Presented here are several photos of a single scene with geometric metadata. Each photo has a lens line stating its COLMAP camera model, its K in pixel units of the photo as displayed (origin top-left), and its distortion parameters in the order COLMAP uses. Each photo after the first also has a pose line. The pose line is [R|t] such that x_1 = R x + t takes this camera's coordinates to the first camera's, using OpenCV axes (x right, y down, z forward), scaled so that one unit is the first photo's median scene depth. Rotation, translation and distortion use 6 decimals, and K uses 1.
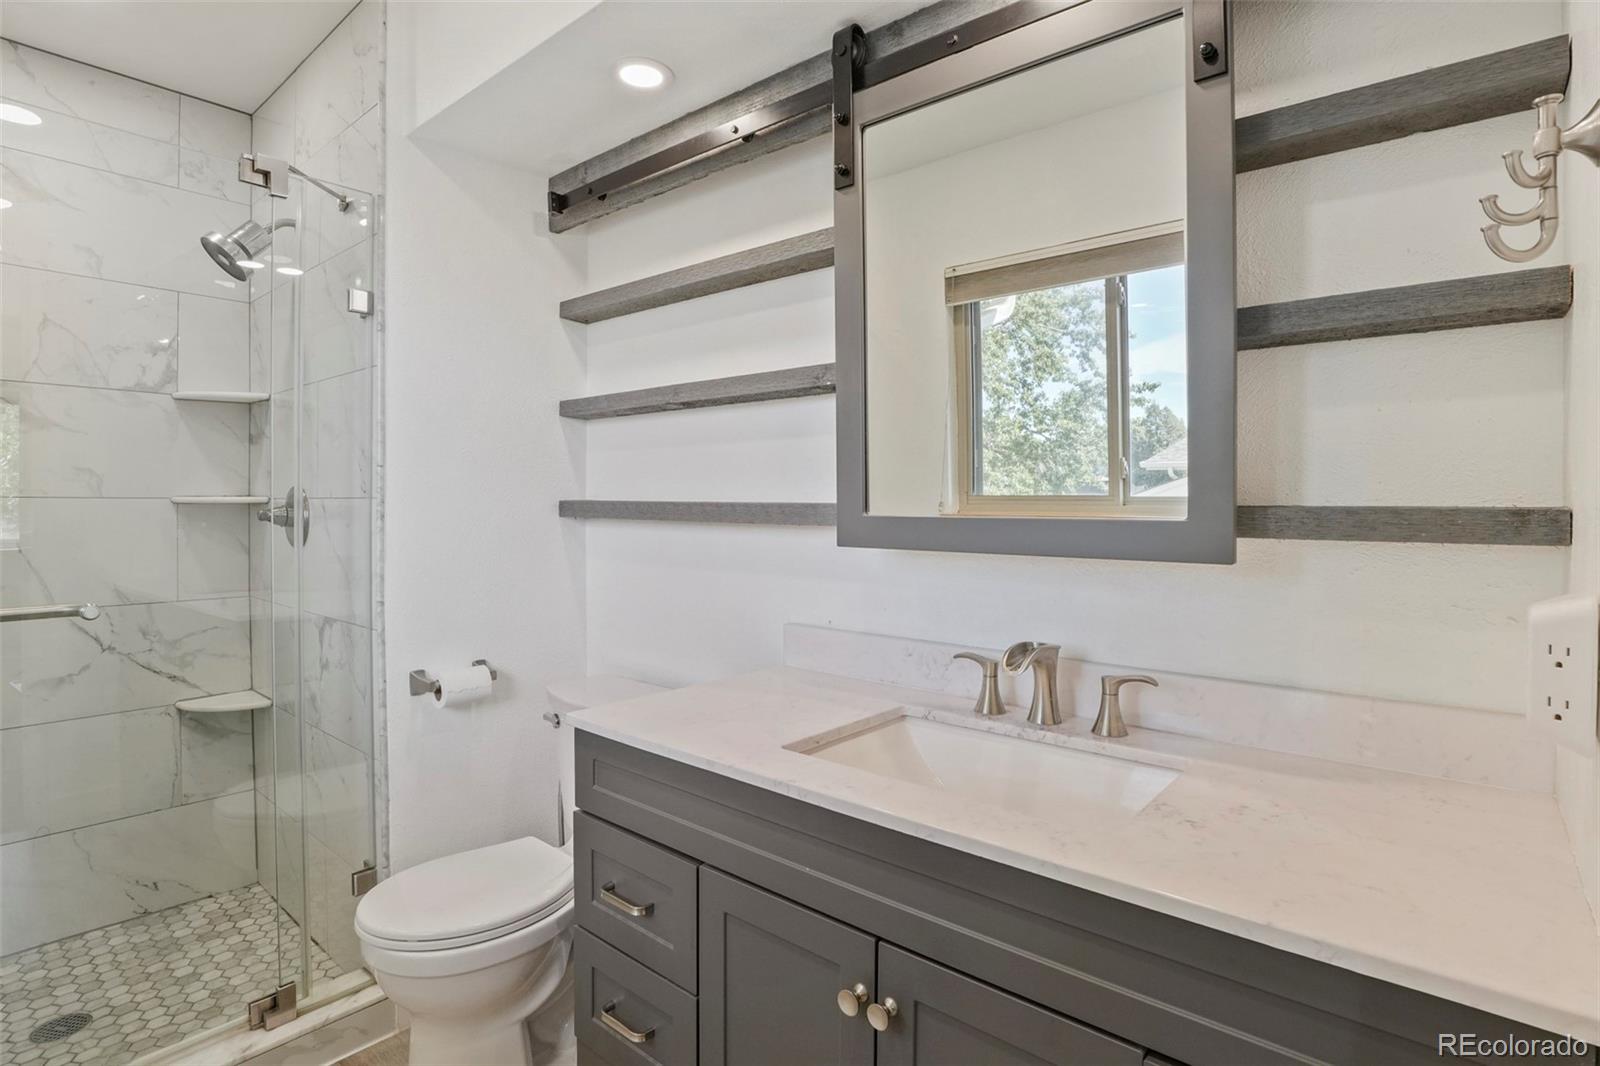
lens RADIAL K [[783.5, 0, 805.7], [0, 783.5, 516.3], [0, 0, 1]] dist [-0.013343, 0.000157]
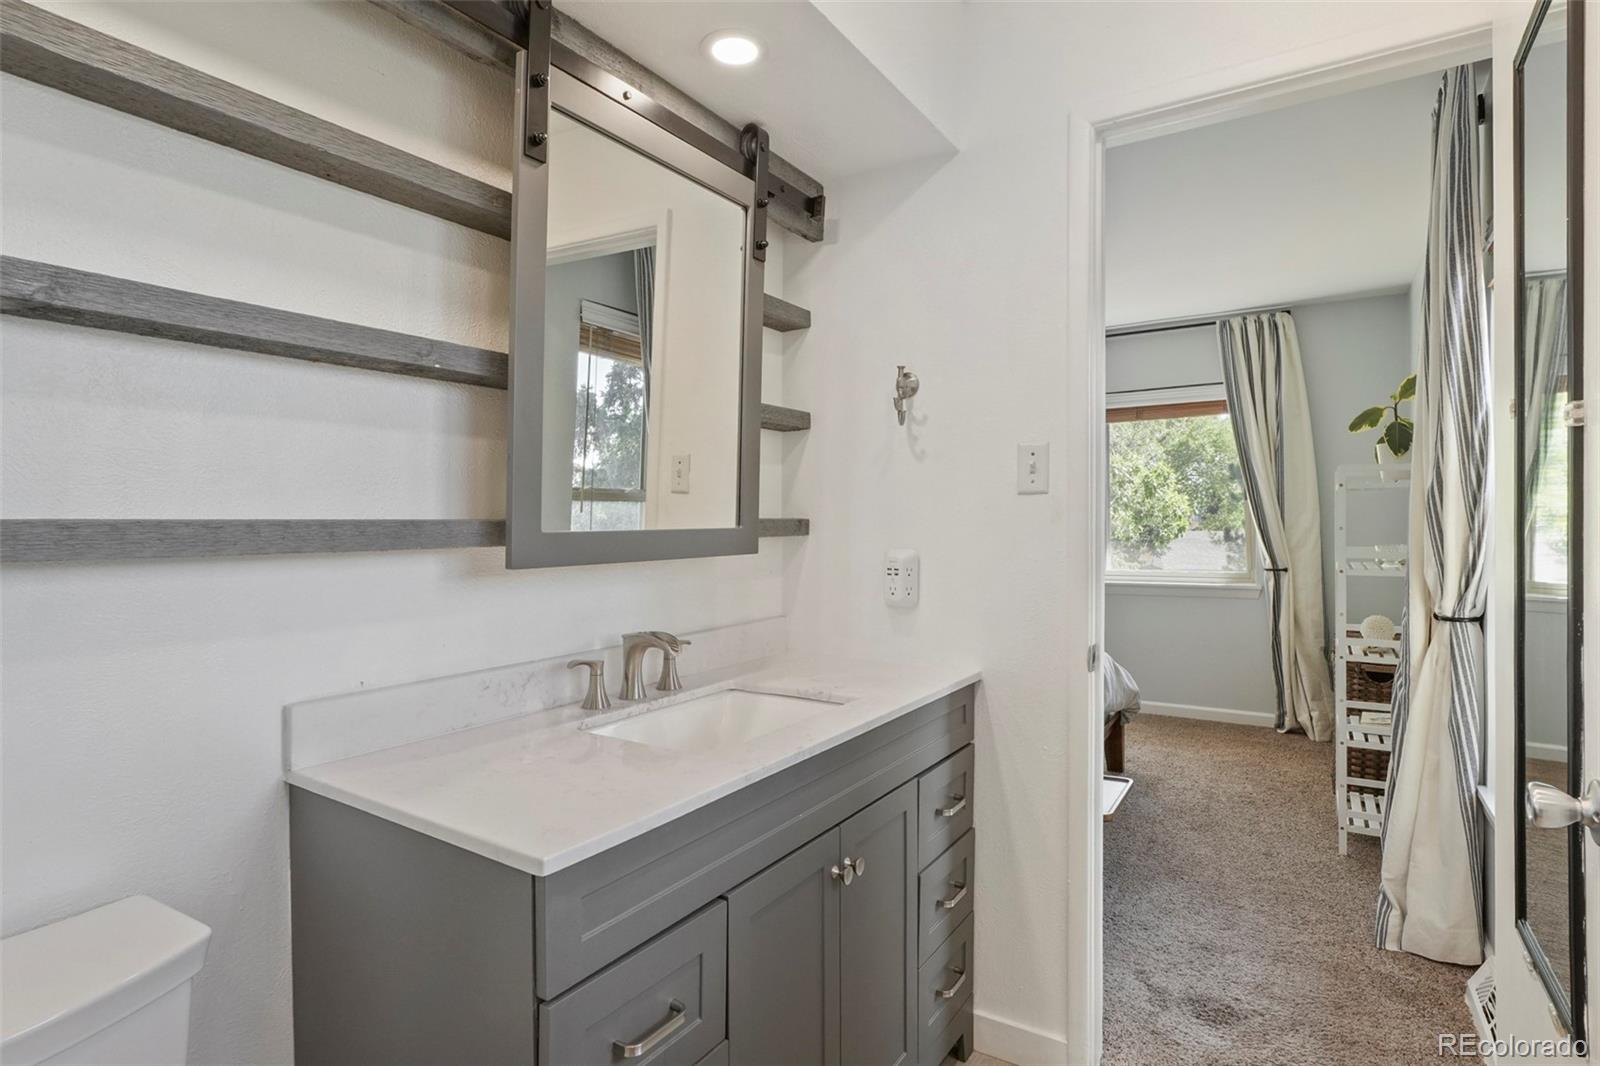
lens RADIAL K [[783.5, 0, 805.4], [0, 783.5, 524.5], [0, 0, 1]] dist [-0.013343, 0.000157]
pose [[-0.092971, -0.012896, 0.995585, -0.799606], [0.018675, 0.999718, 0.014693, -0.016905], [-0.995494, 0.019958, -0.092704, 0.719360]]
